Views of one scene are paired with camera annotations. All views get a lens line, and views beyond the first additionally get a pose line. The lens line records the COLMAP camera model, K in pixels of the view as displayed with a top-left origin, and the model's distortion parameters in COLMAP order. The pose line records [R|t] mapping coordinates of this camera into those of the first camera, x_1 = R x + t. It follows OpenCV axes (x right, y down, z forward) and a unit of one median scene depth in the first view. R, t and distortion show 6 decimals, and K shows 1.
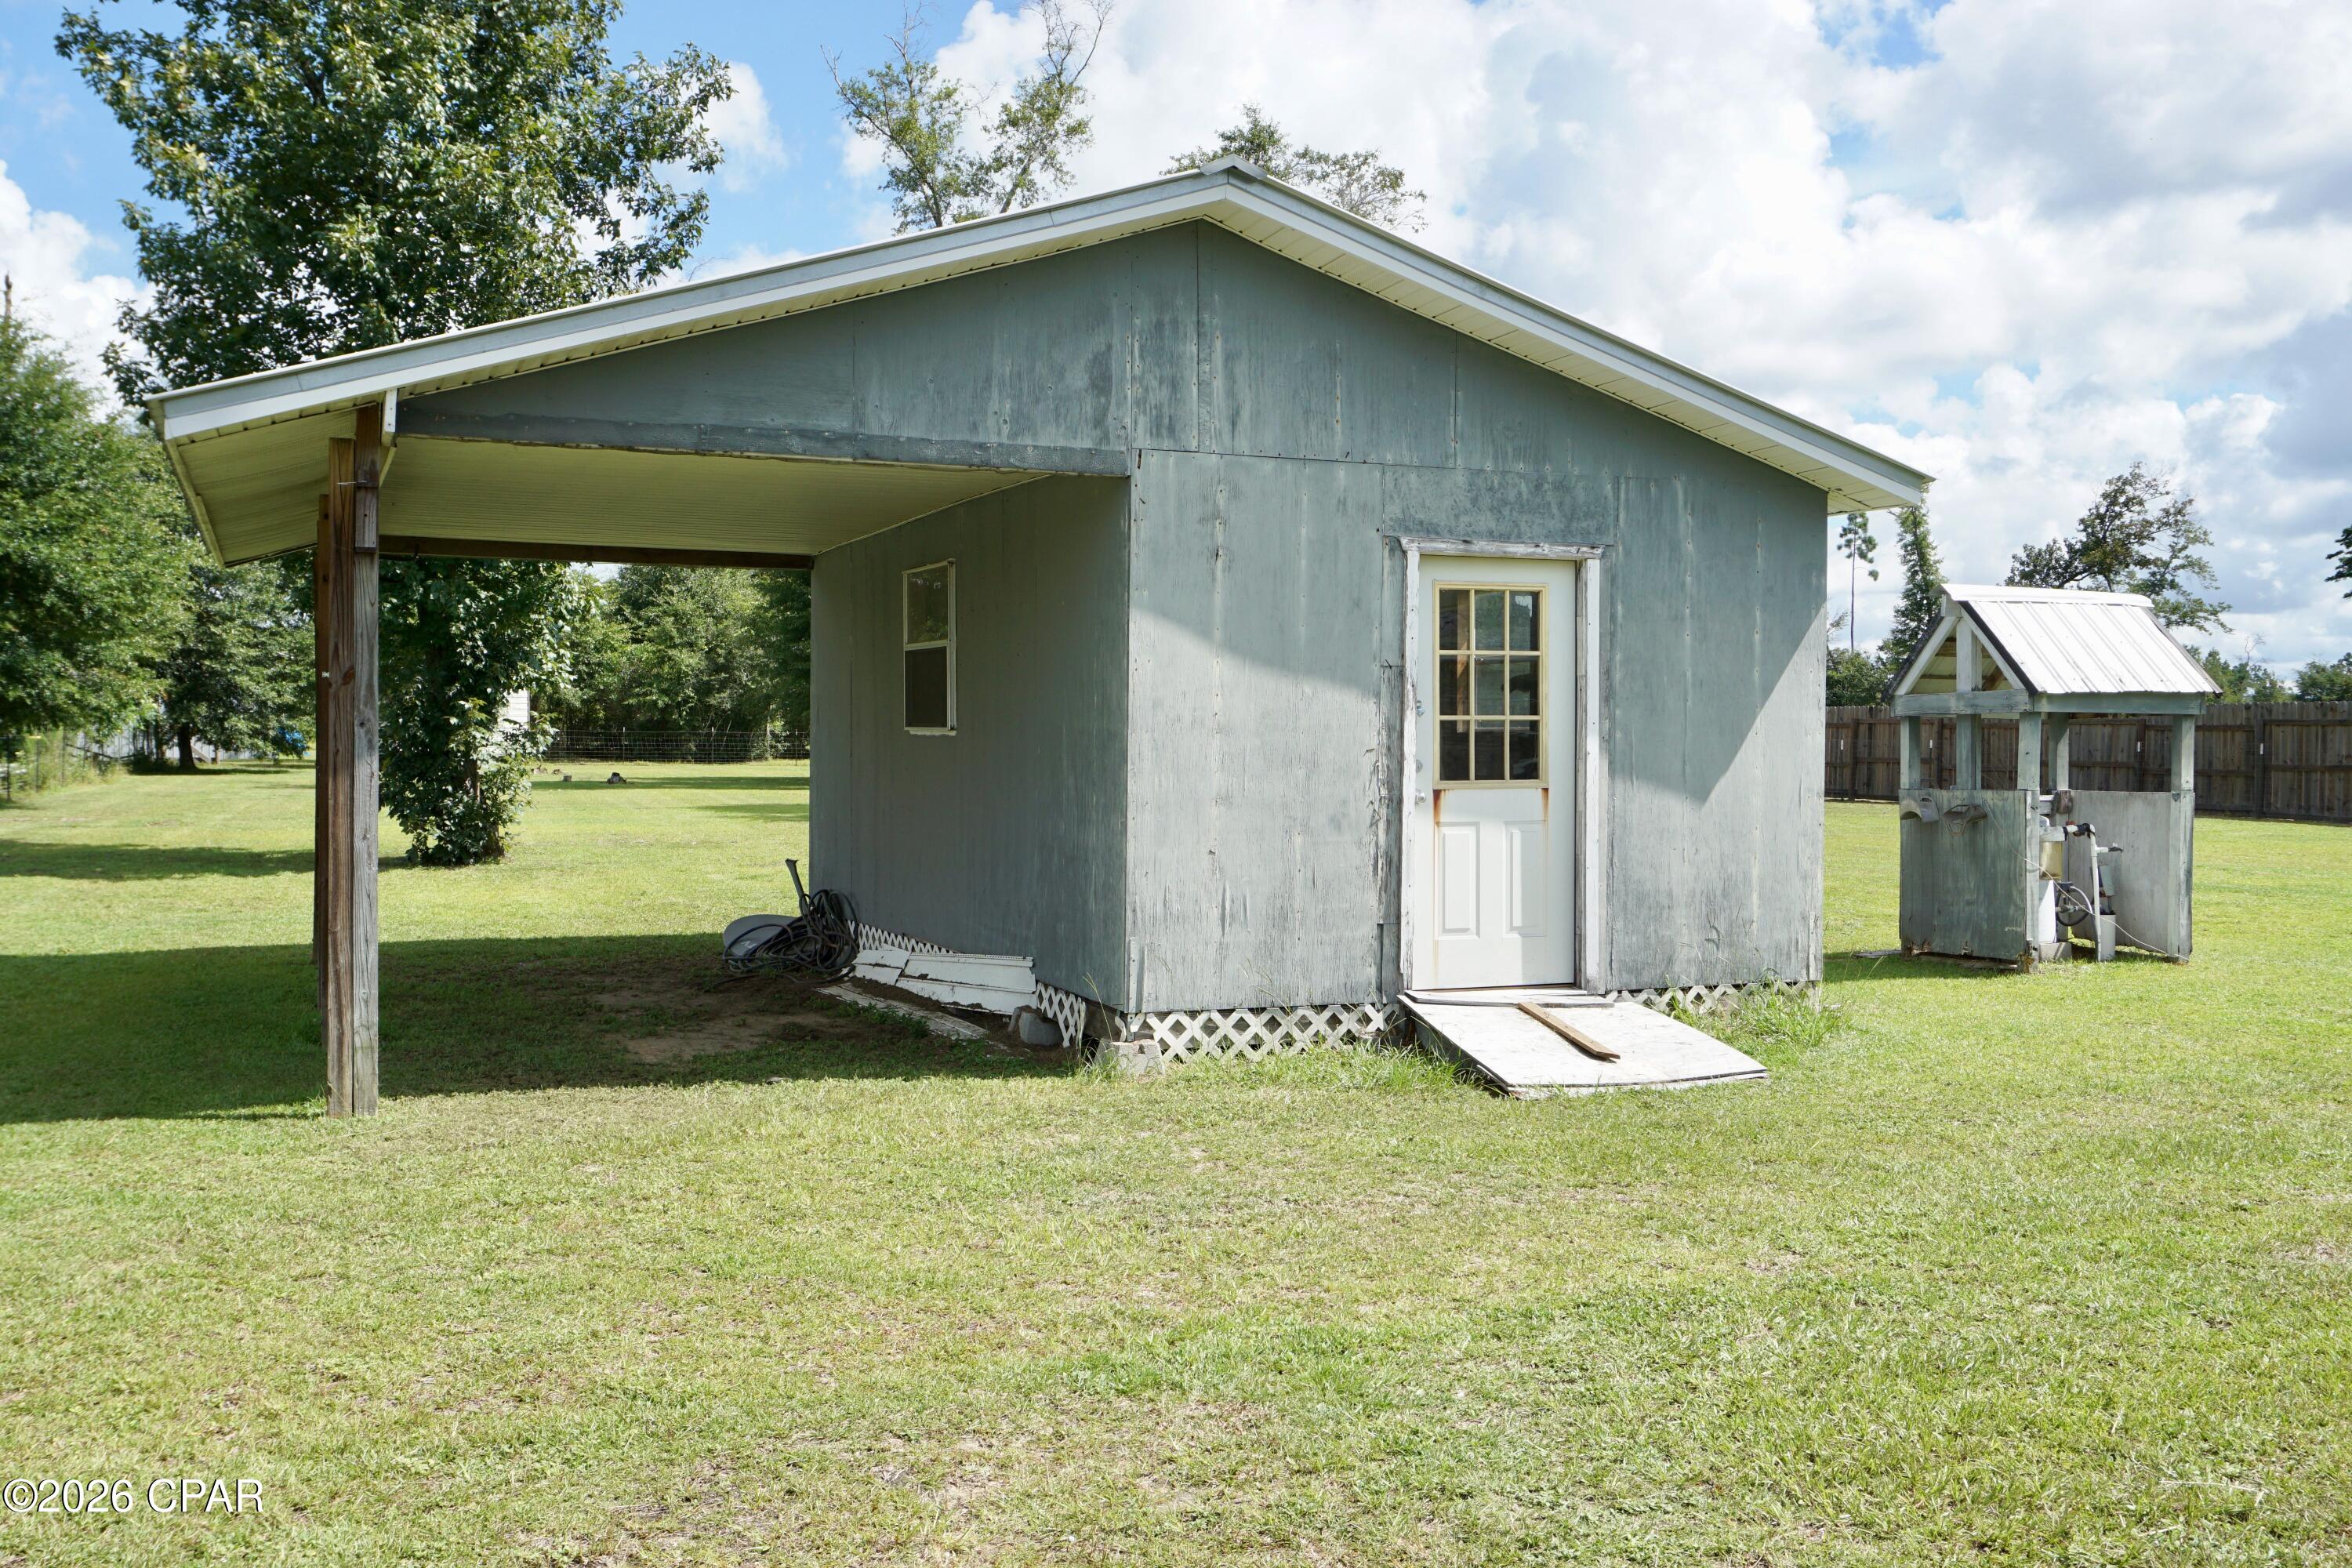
lens RADIAL K [[2245.0, 0, 1174.5], [0, 2245.0, 783.2], [0, 0, 1]] dist [-0.015944, 0.000000]
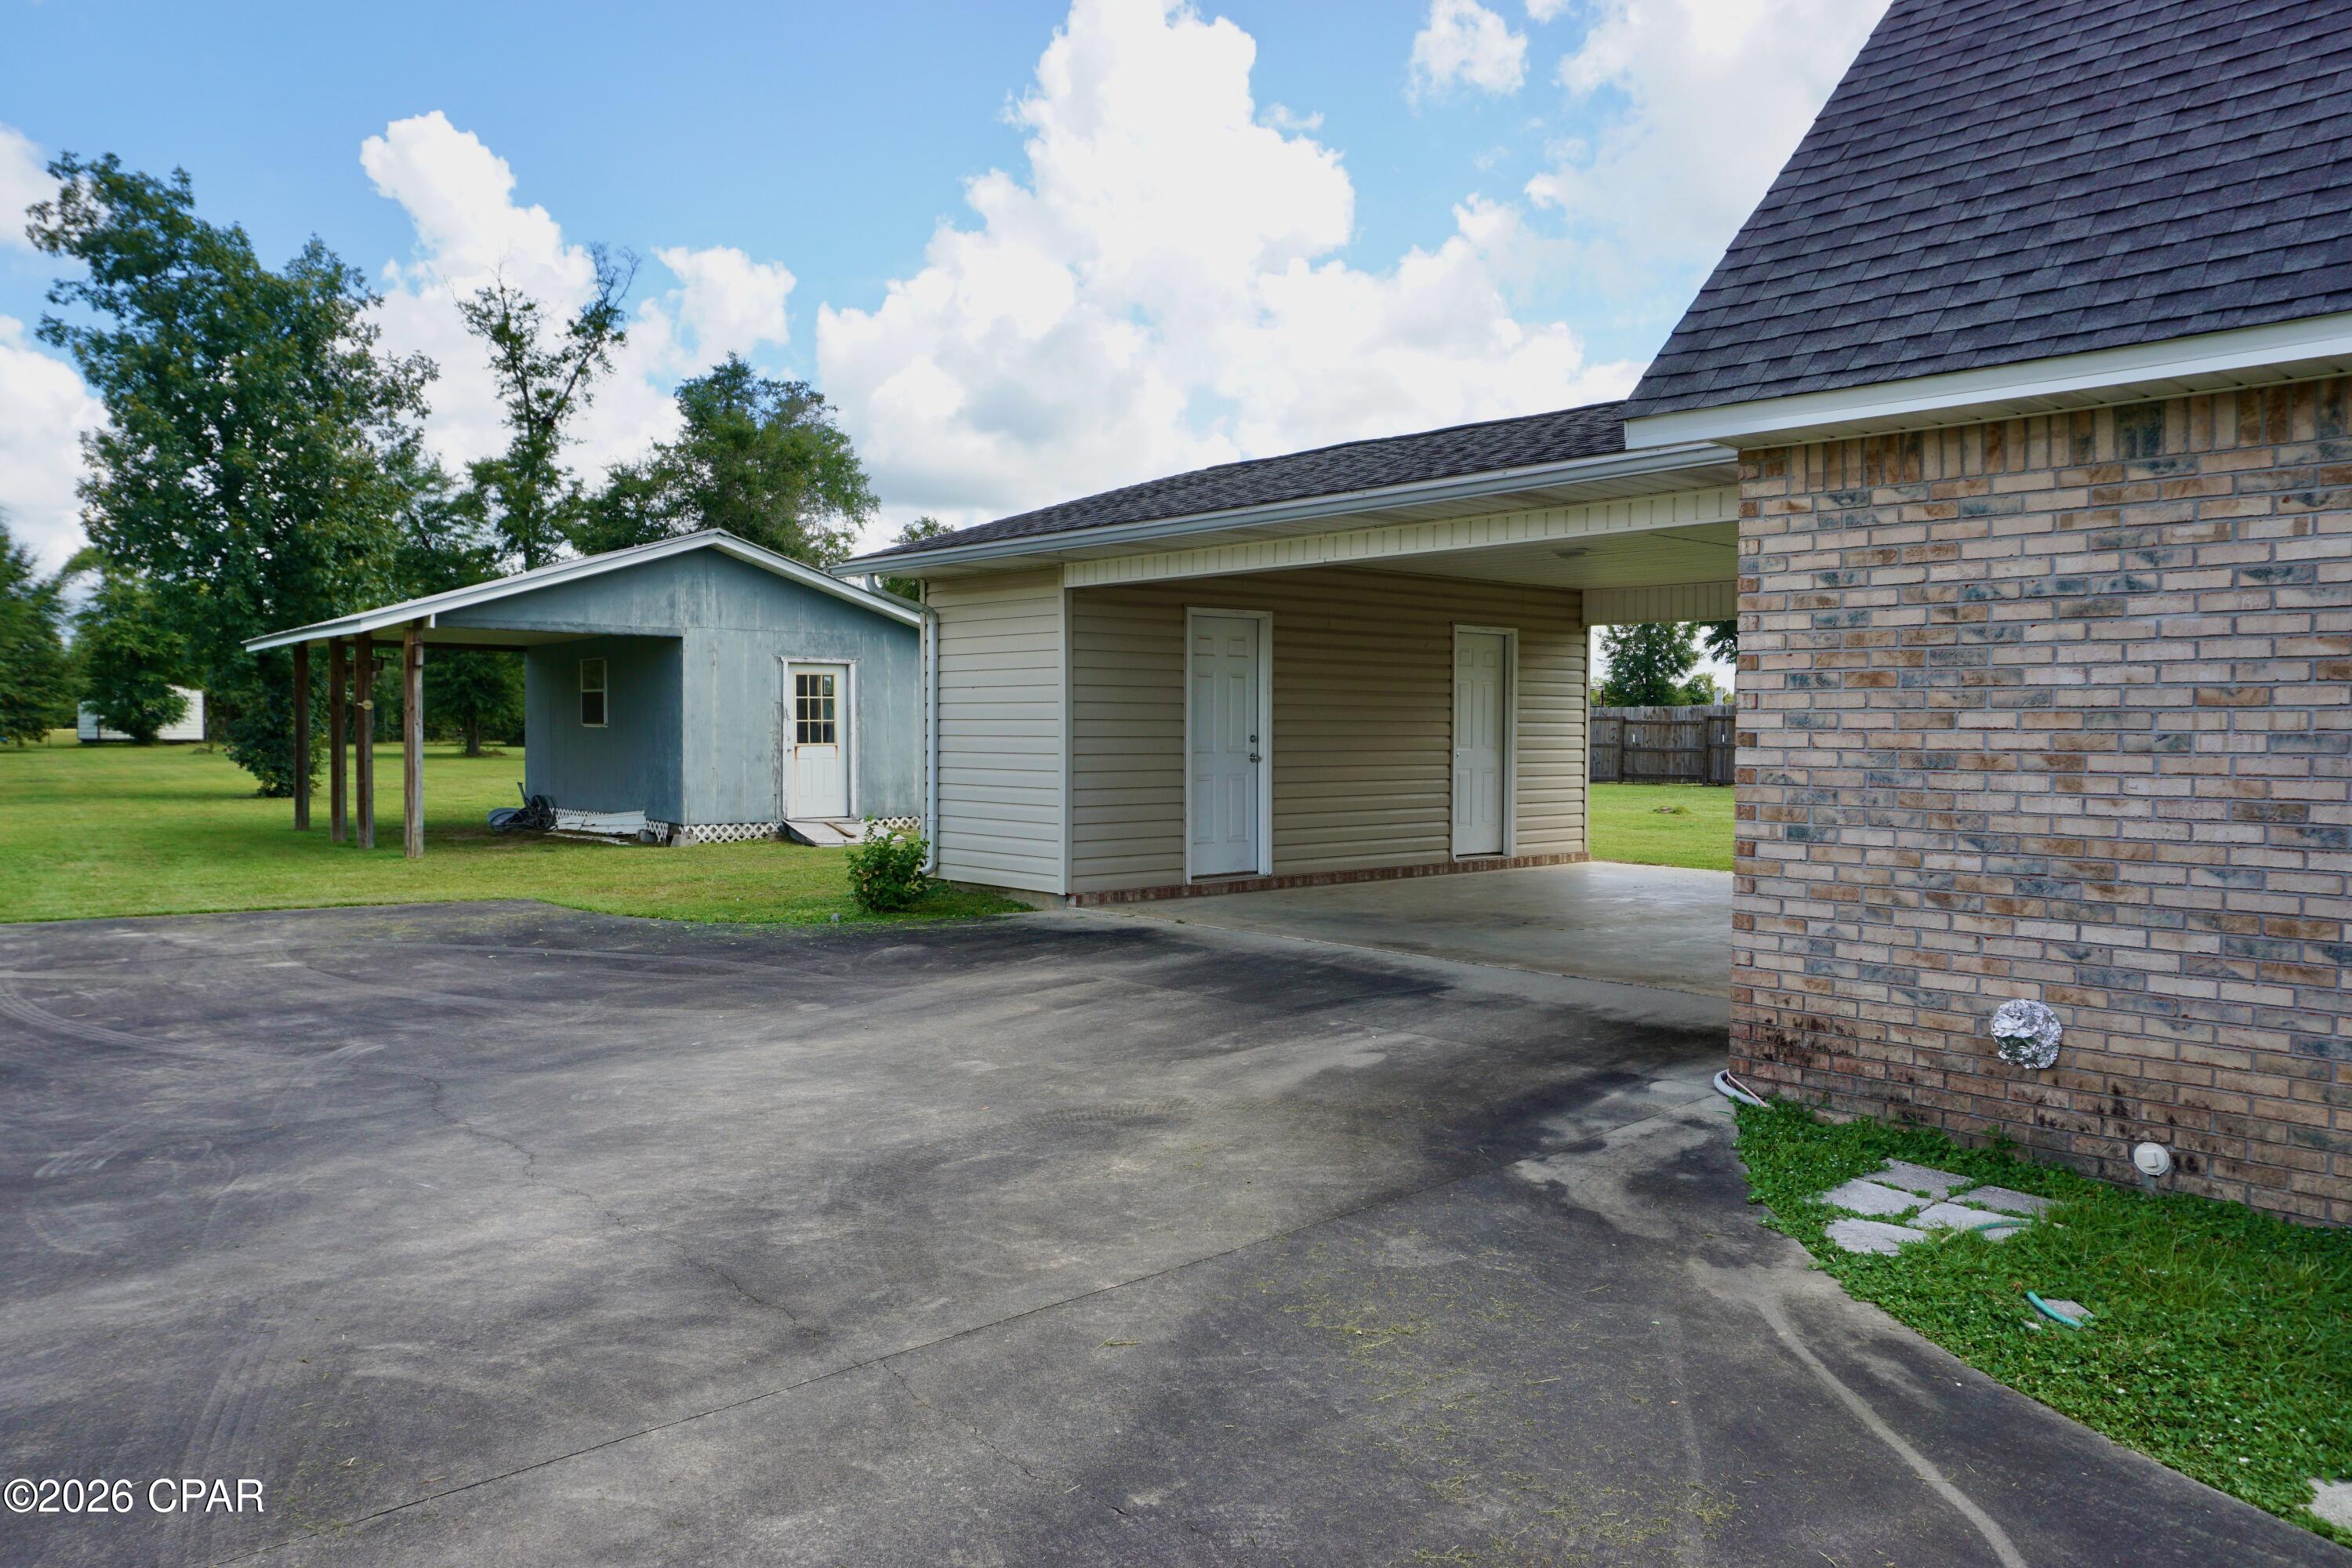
lens RADIAL K [[1635.6, 0, 1181.2], [0, 1635.6, 790.9], [0, 0, 1]] dist [-0.042853, -0.003617]
pose [[0.955771, -0.011425, 0.293890, -0.022387], [0.005647, 0.999774, 0.020500, 0.018977], [-0.294057, -0.017934, 0.955620, -1.062931]]
